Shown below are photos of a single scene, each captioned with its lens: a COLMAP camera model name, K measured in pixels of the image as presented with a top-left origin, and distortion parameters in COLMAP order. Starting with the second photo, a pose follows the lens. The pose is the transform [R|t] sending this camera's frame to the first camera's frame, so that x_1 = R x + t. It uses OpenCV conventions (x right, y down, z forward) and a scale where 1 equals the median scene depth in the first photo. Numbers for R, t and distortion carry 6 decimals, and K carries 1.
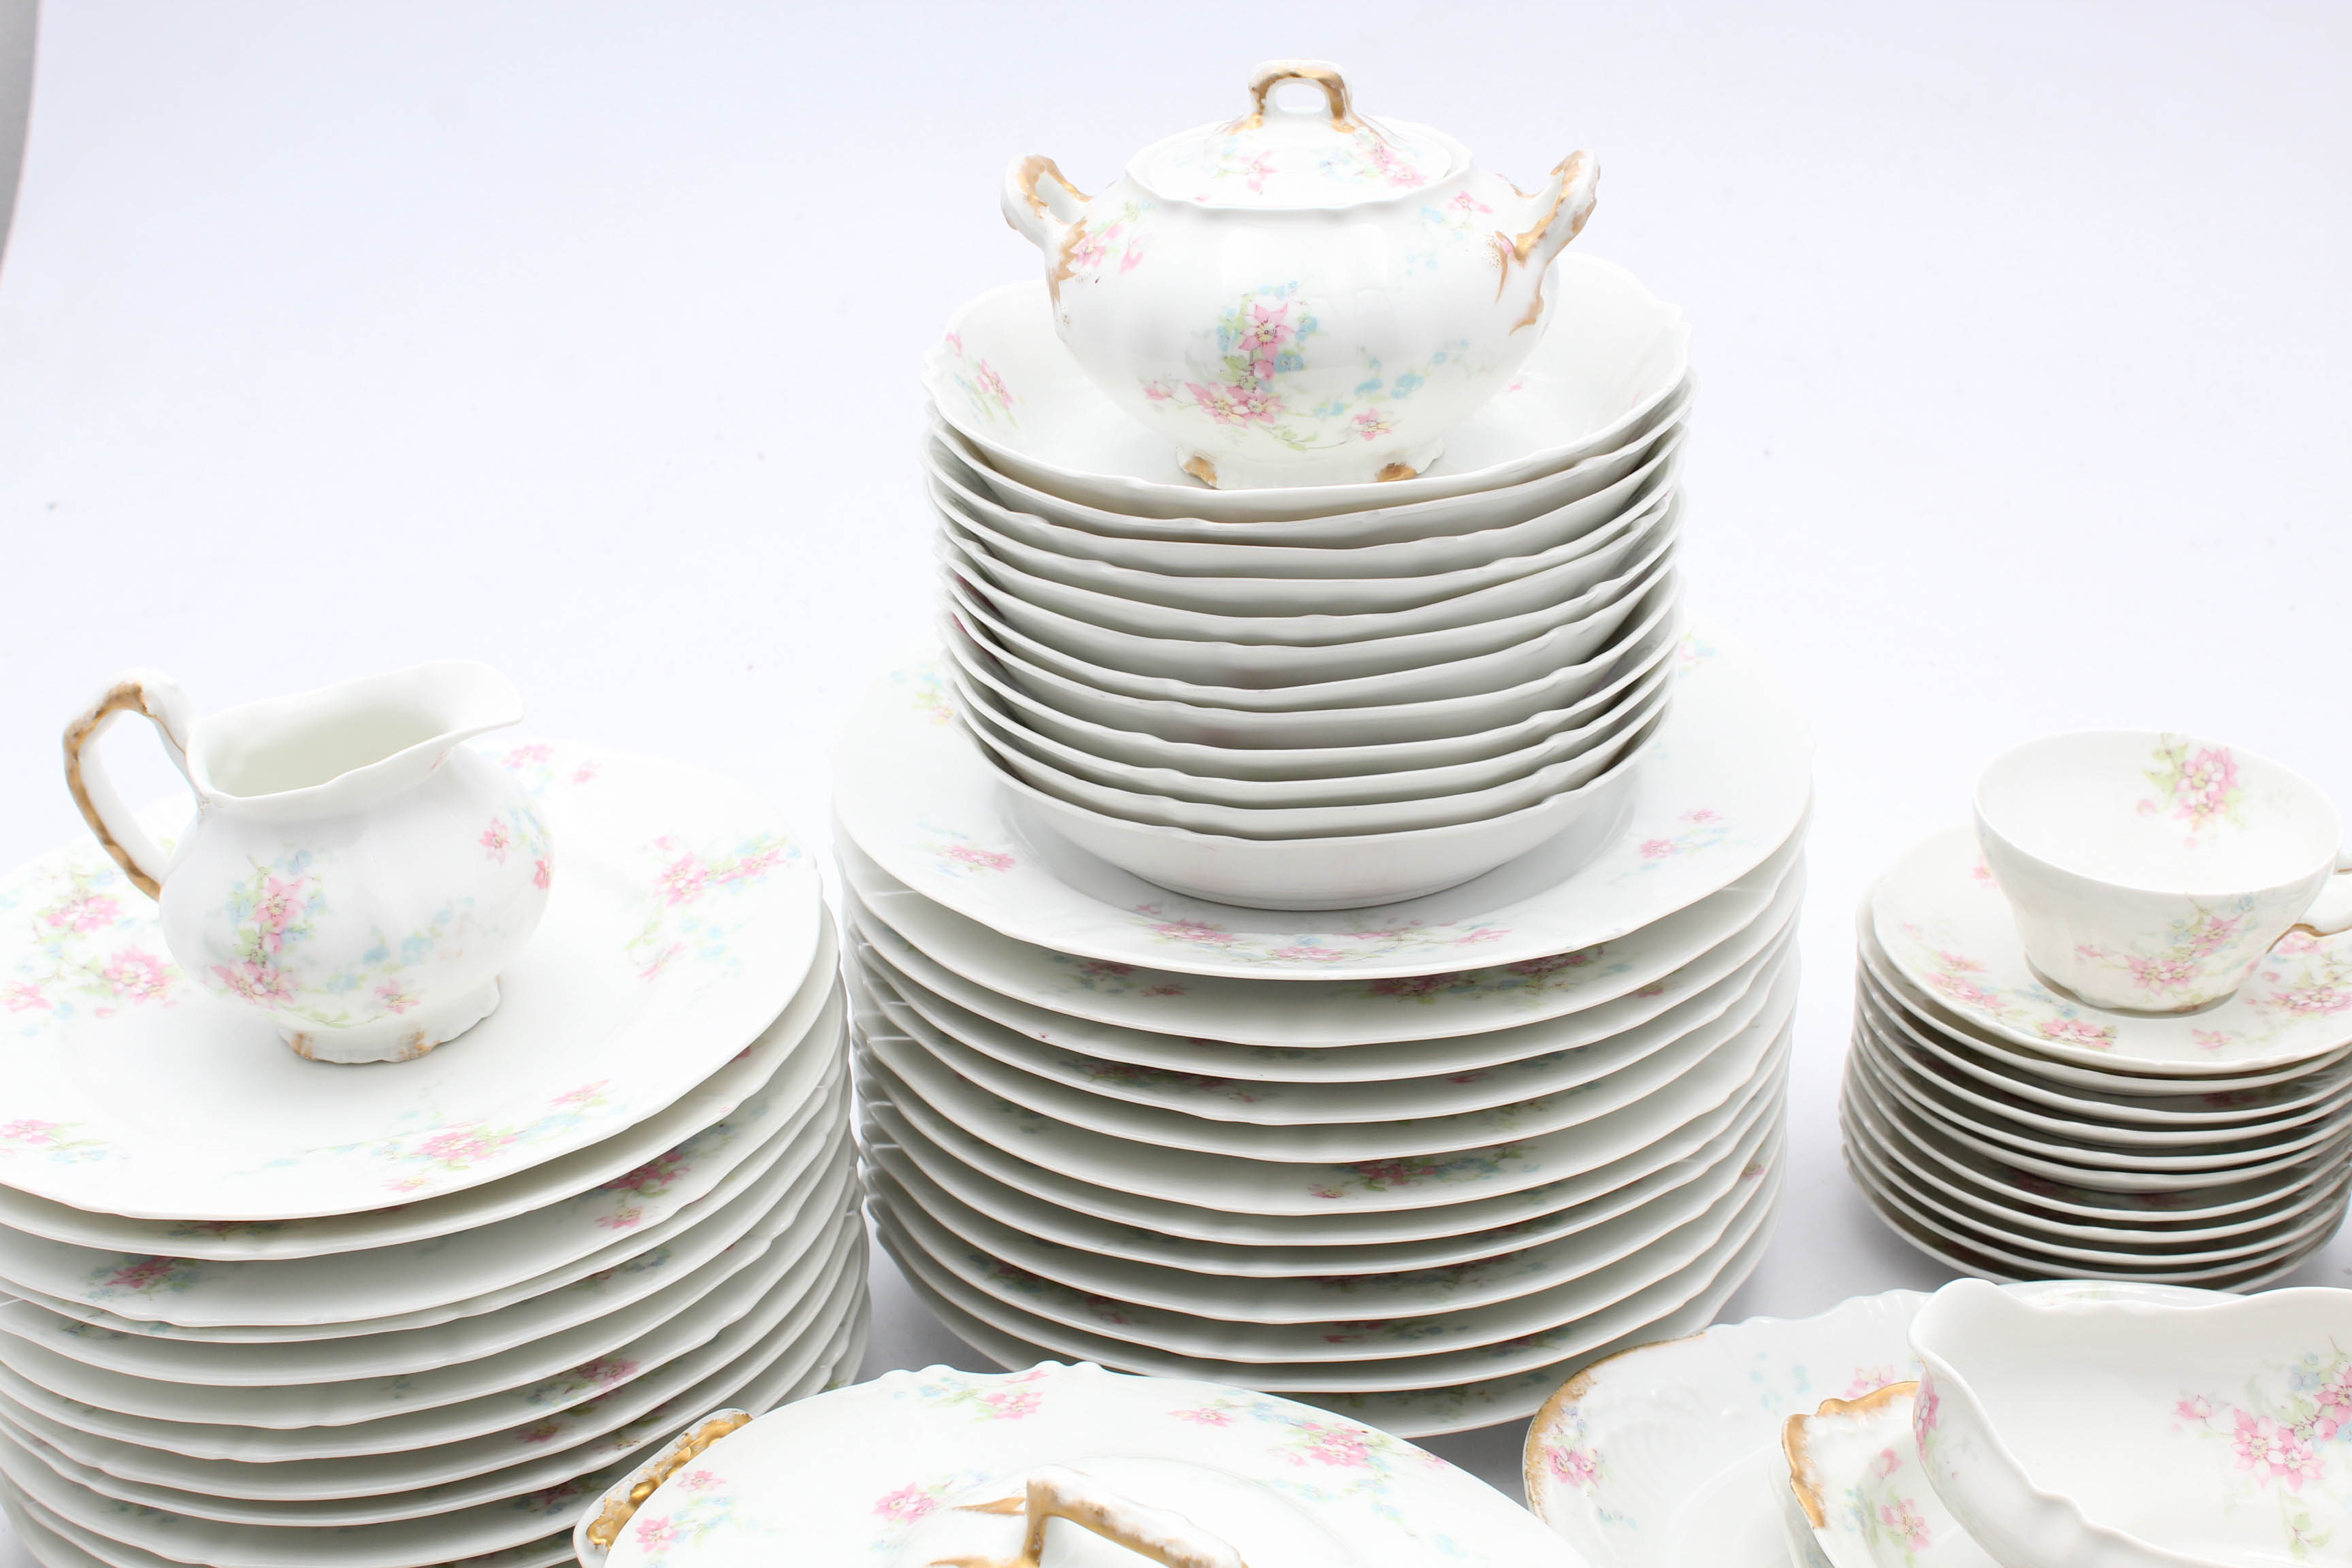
lens RADIAL K [[3264.4, 0, 1176.0], [0, 3264.4, 784.0], [0, 0, 1]] dist [-0.040088, 0.013927]
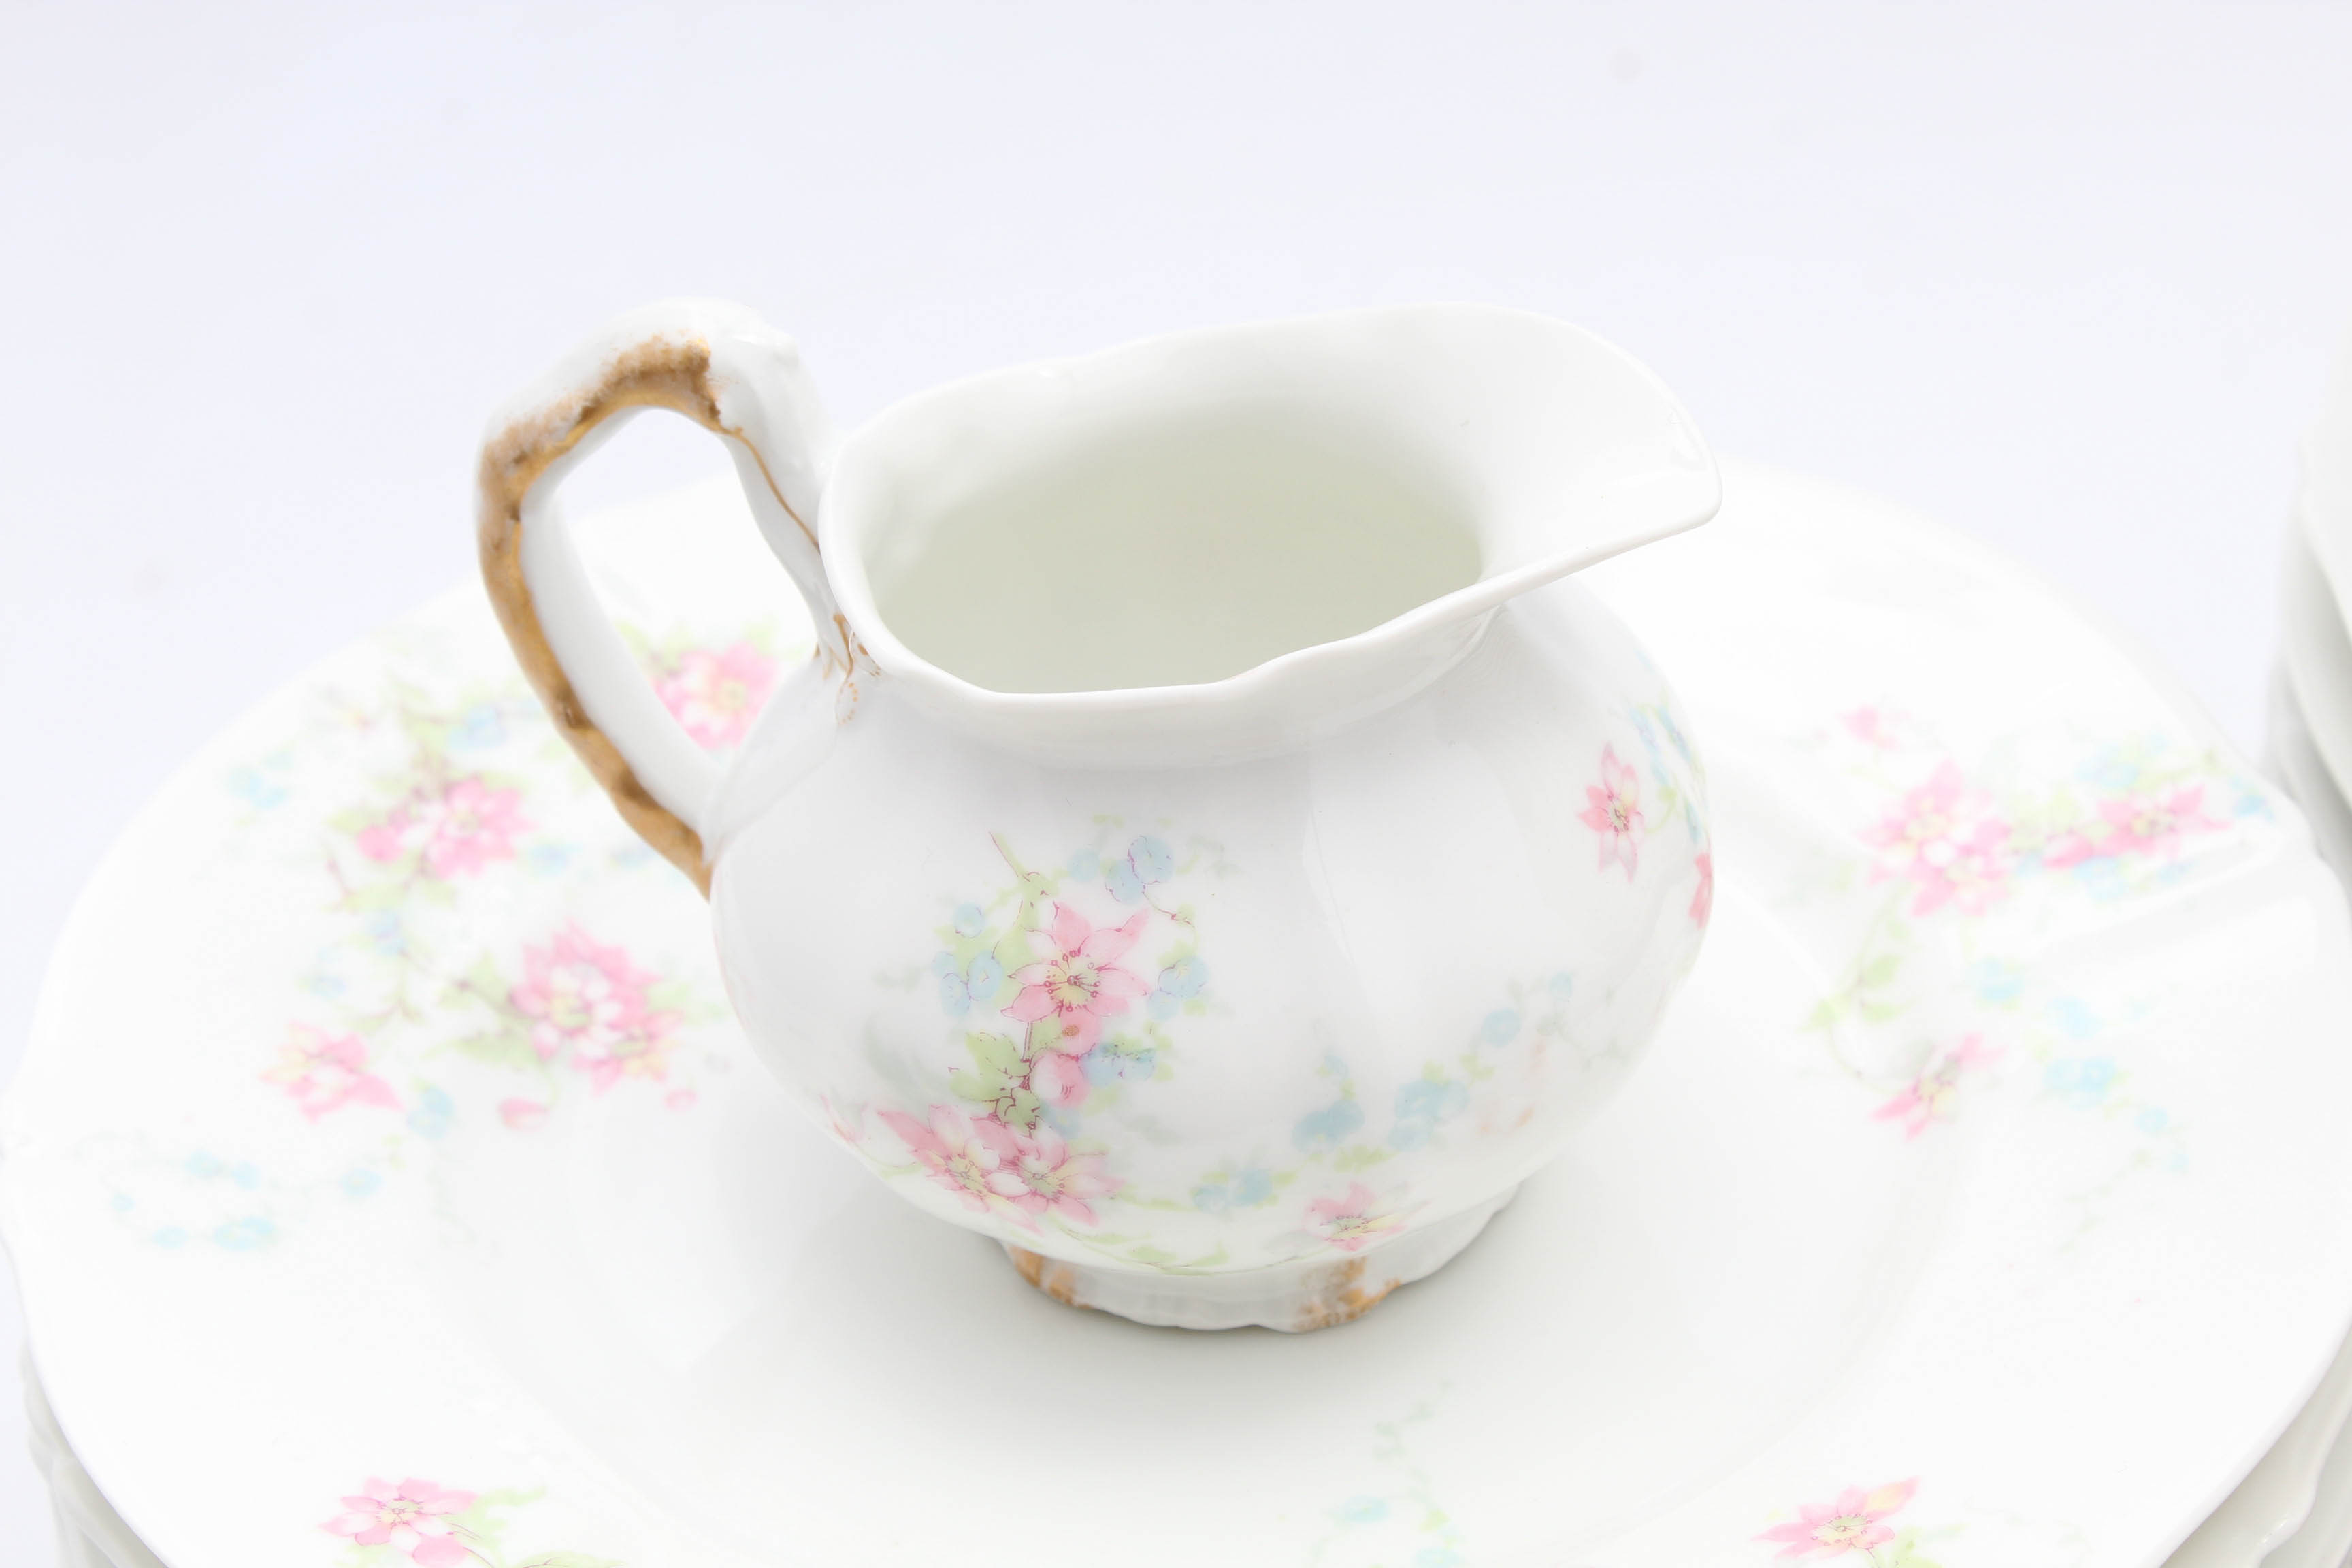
lens RADIAL K [[5423.3, 0, 1176.0], [0, 5423.3, 784.0], [0, 0, 1]] dist [0.012580, 0.054424]
pose [[0.995375, 0.064943, -0.070787, -0.080440], [-0.053513, 0.986798, 0.152858, -0.029912], [0.079780, -0.148363, 0.985710, 0.138937]]
